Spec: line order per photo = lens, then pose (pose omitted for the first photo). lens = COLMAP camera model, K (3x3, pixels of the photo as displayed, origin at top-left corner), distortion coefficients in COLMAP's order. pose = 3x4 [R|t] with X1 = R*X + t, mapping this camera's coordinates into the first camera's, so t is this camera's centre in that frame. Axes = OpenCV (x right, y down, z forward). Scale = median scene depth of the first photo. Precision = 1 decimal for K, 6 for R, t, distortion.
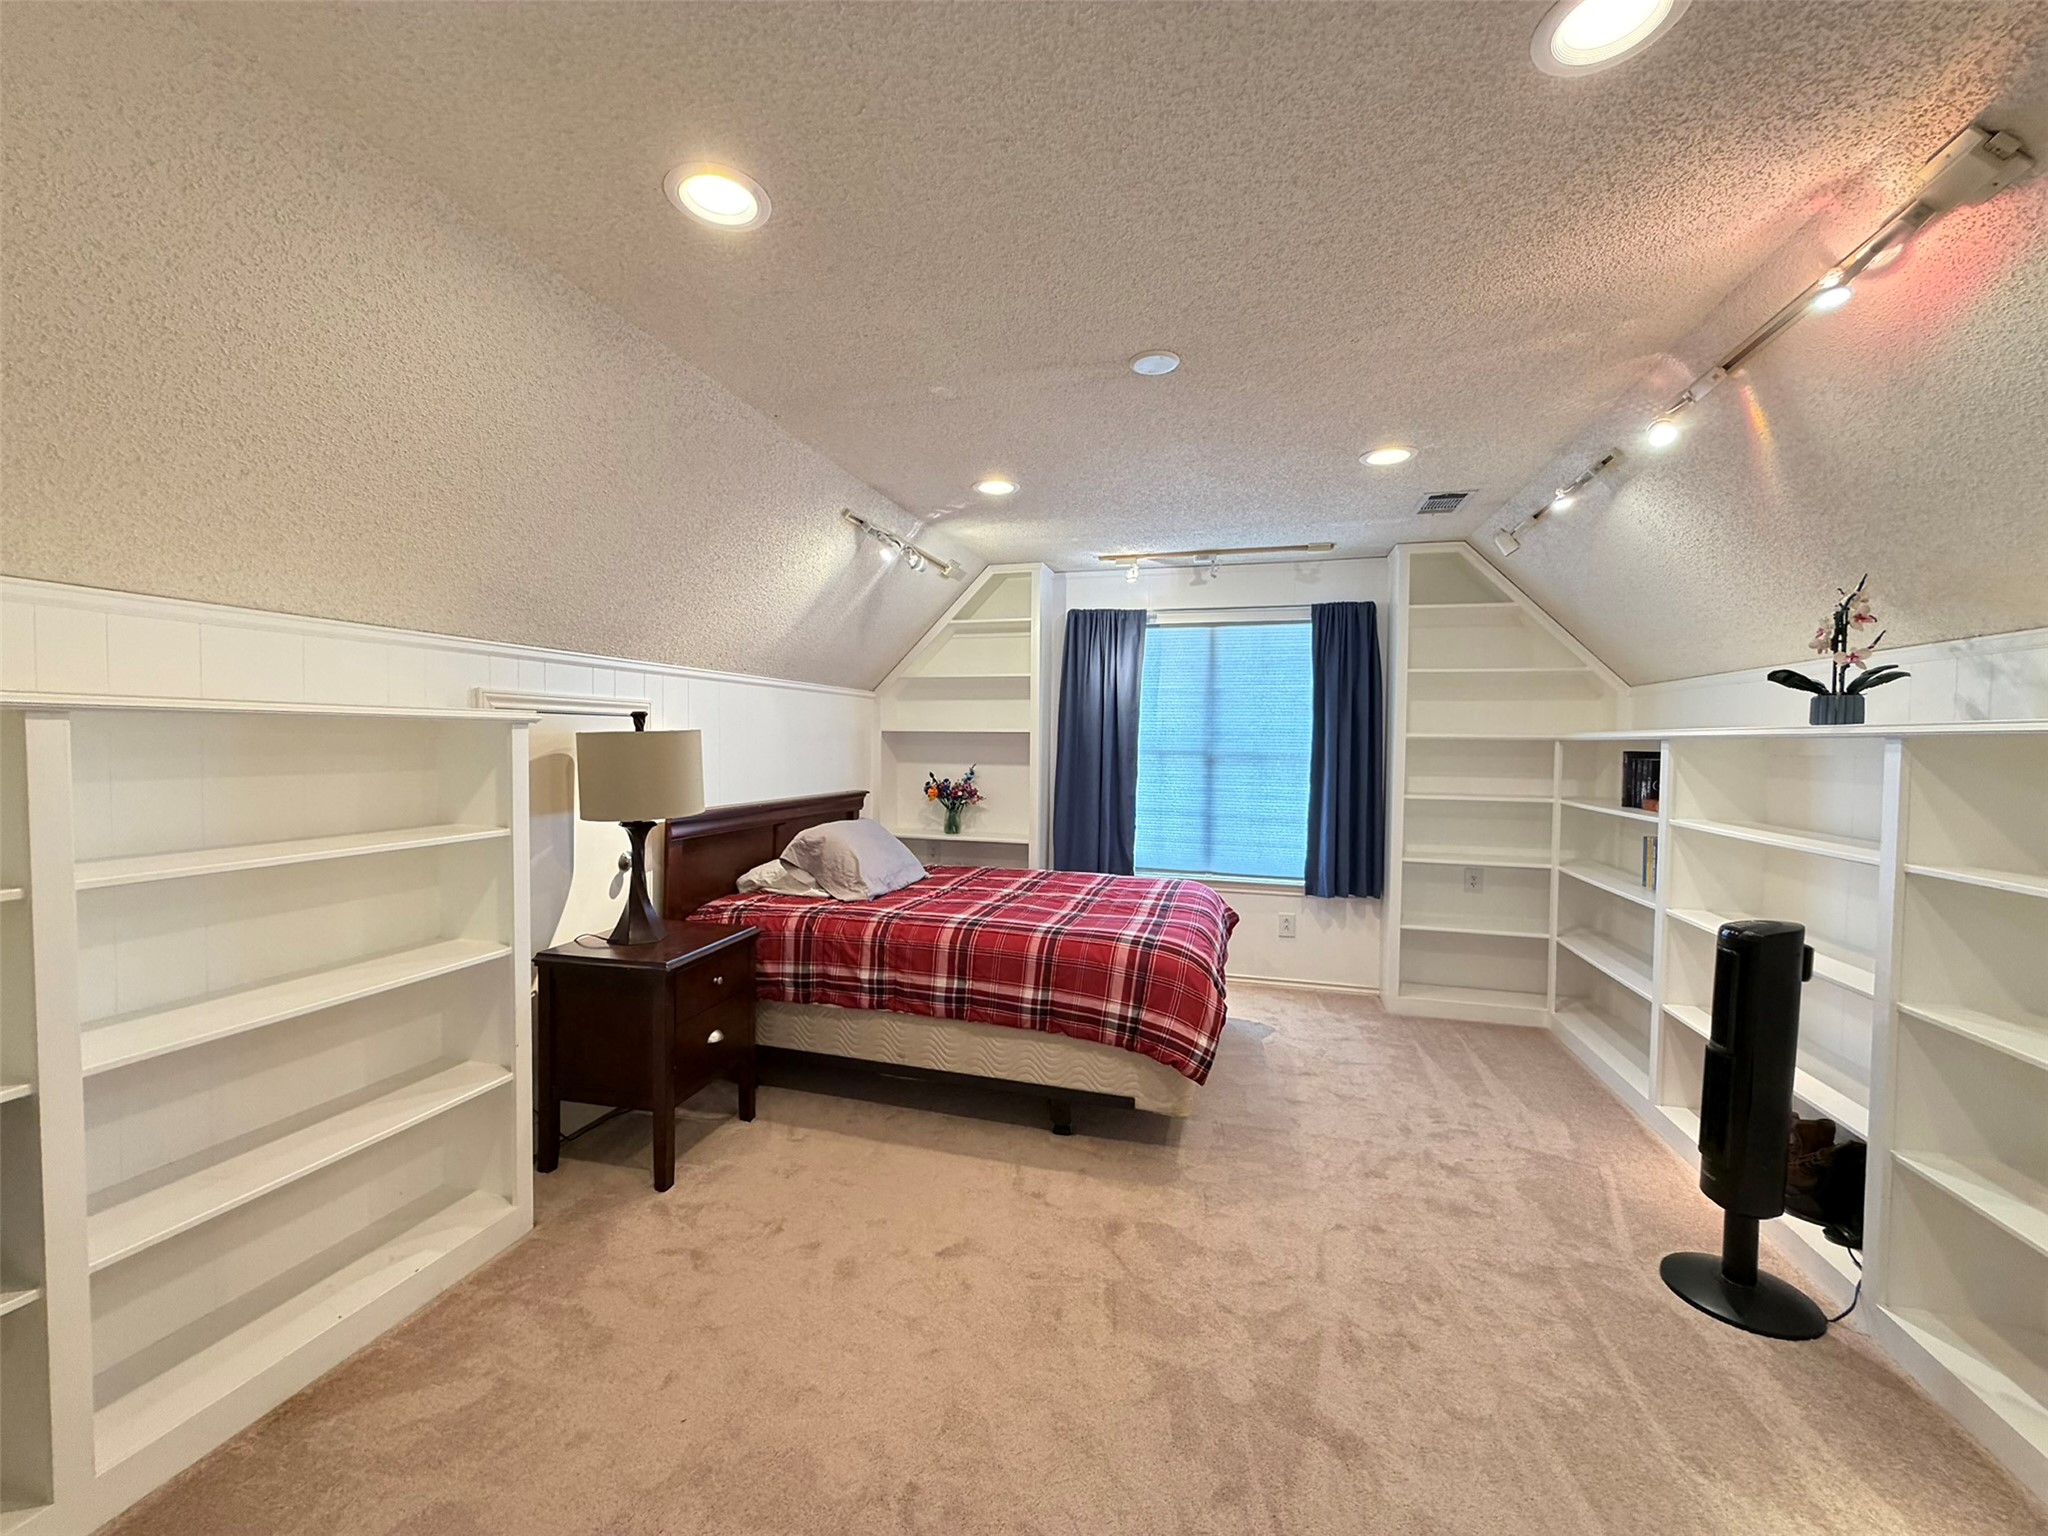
lens RADIAL K [[817.8, 0, 1016.4], [0, 817.8, 767.9], [0, 0, 1]] dist [0.003146, -0.000743]
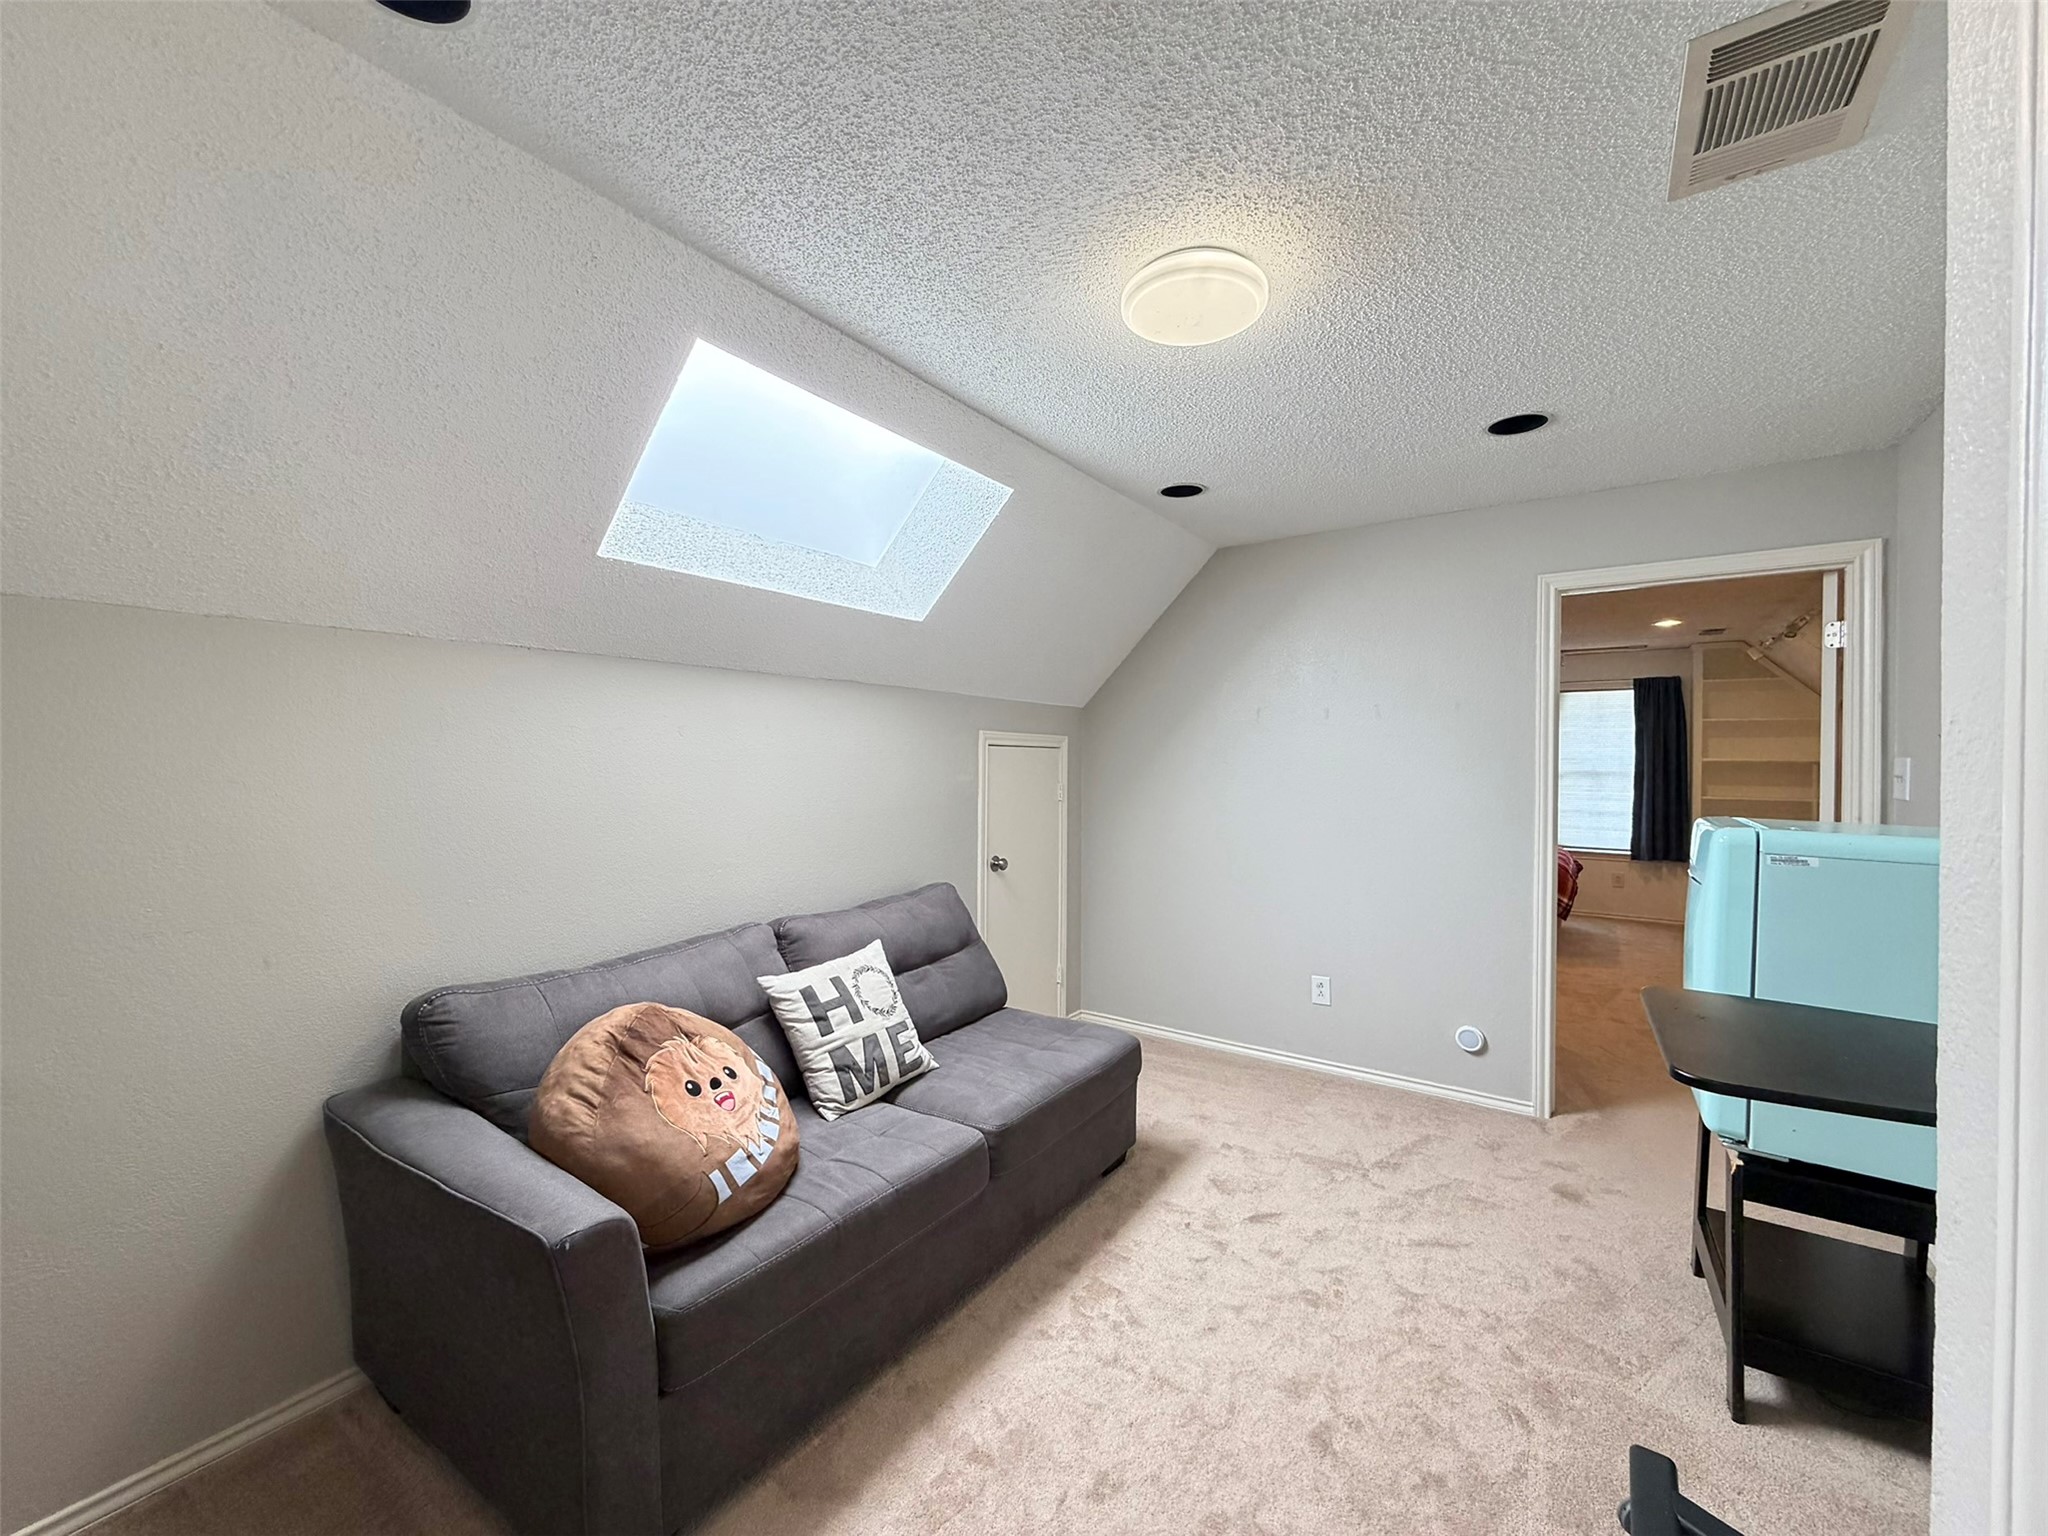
lens RADIAL K [[817.8, 0, 1021.7], [0, 817.8, 768.9], [0, 0, 1]] dist [0.003146, -0.000743]
pose [[0.946082, -0.004378, -0.323899, -0.261509], [-0.004664, 0.999621, -0.027137, 0.026511], [0.323895, 0.027184, 0.945702, -0.928363]]
